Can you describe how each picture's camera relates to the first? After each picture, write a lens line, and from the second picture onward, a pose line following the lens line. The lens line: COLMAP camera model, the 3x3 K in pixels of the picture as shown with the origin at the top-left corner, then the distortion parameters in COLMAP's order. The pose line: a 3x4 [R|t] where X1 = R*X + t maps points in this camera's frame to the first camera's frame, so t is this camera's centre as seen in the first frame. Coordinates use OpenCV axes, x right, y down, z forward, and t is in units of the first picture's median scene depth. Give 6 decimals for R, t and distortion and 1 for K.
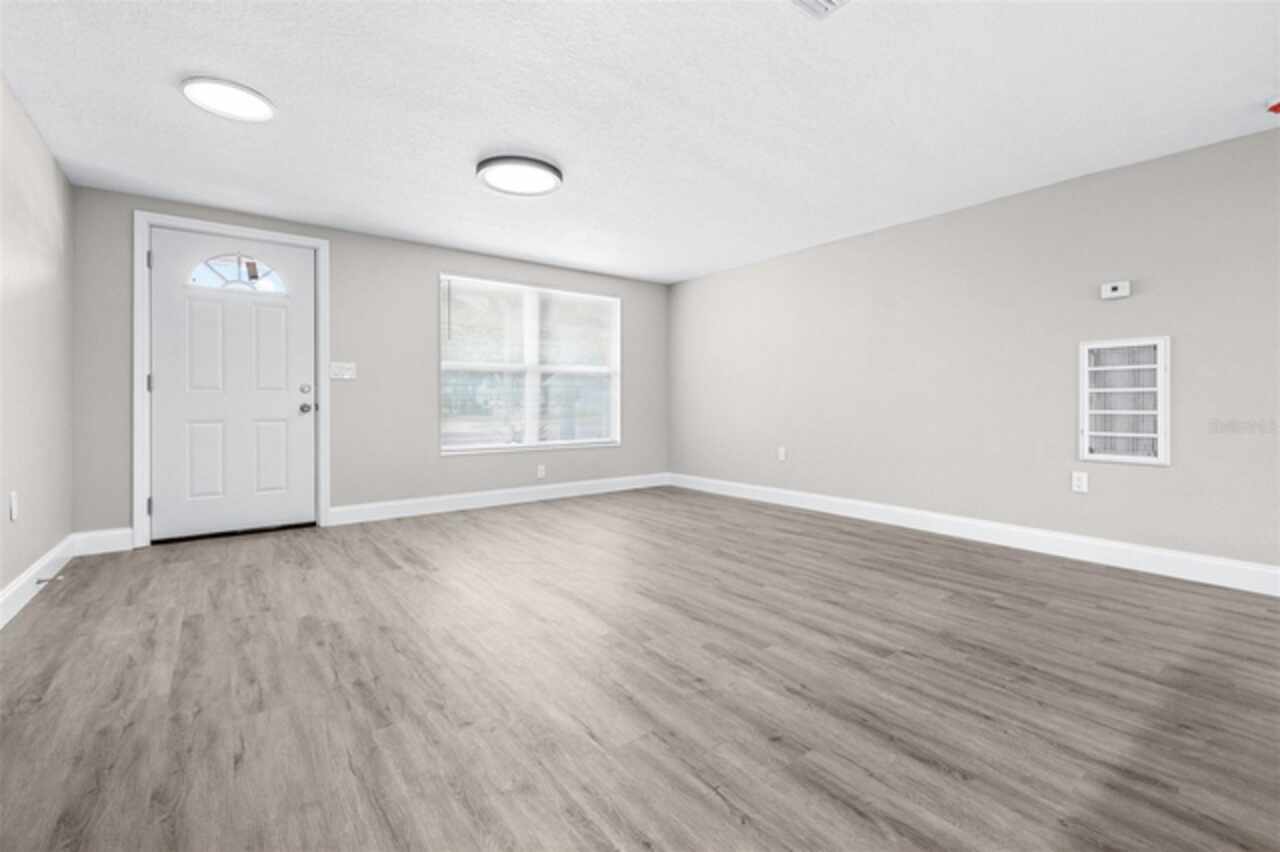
lens RADIAL K [[547.1, 0, 642.5], [0, 547.1, 414.5], [0, 0, 1]] dist [0.001236, -0.000451]
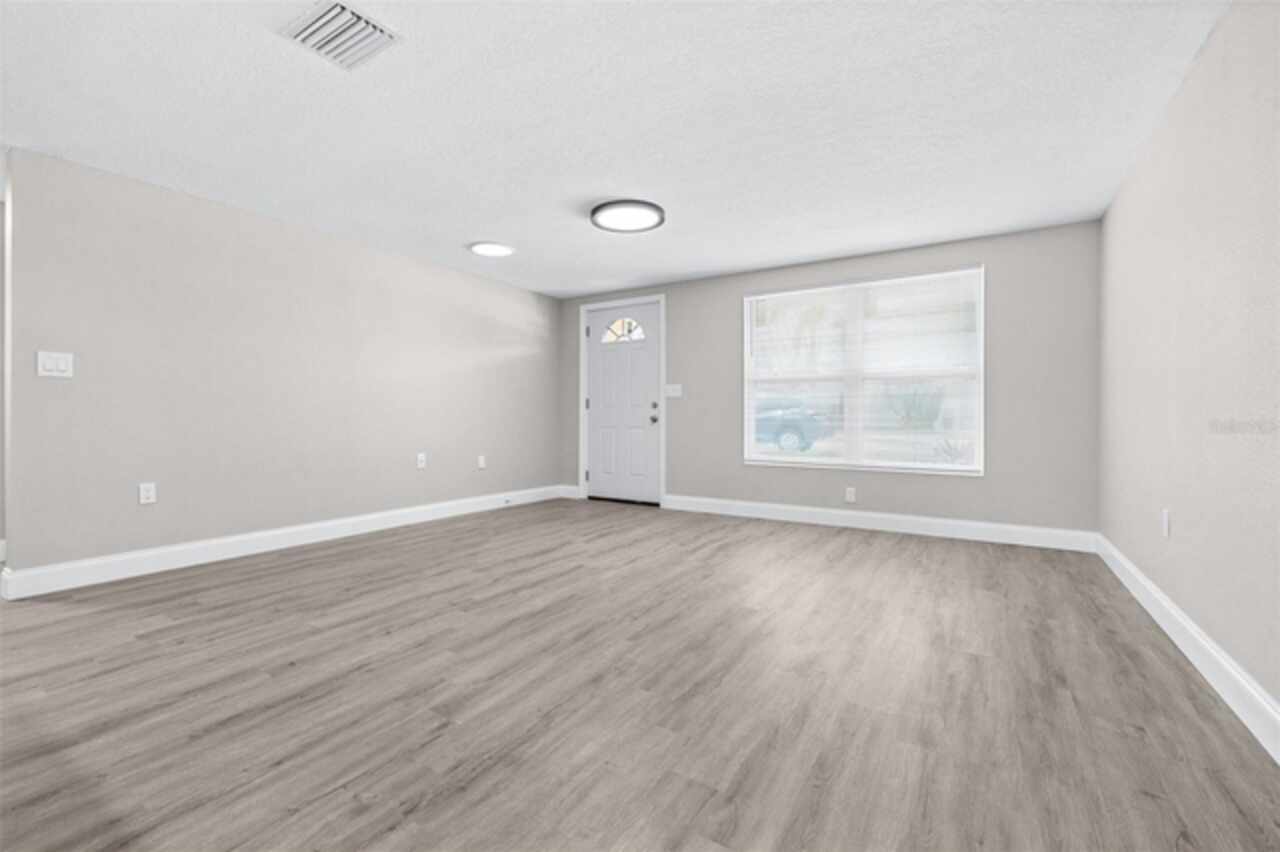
lens RADIAL K [[547.1, 0, 640.1], [0, 547.1, 424.0], [0, 0, 1]] dist [0.001236, -0.000451]
pose [[0.345691, 0.014366, -0.938239, 1.331427], [-0.021709, 0.999738, 0.007309, -0.018690], [0.938097, 0.017842, 0.345912, 0.984401]]
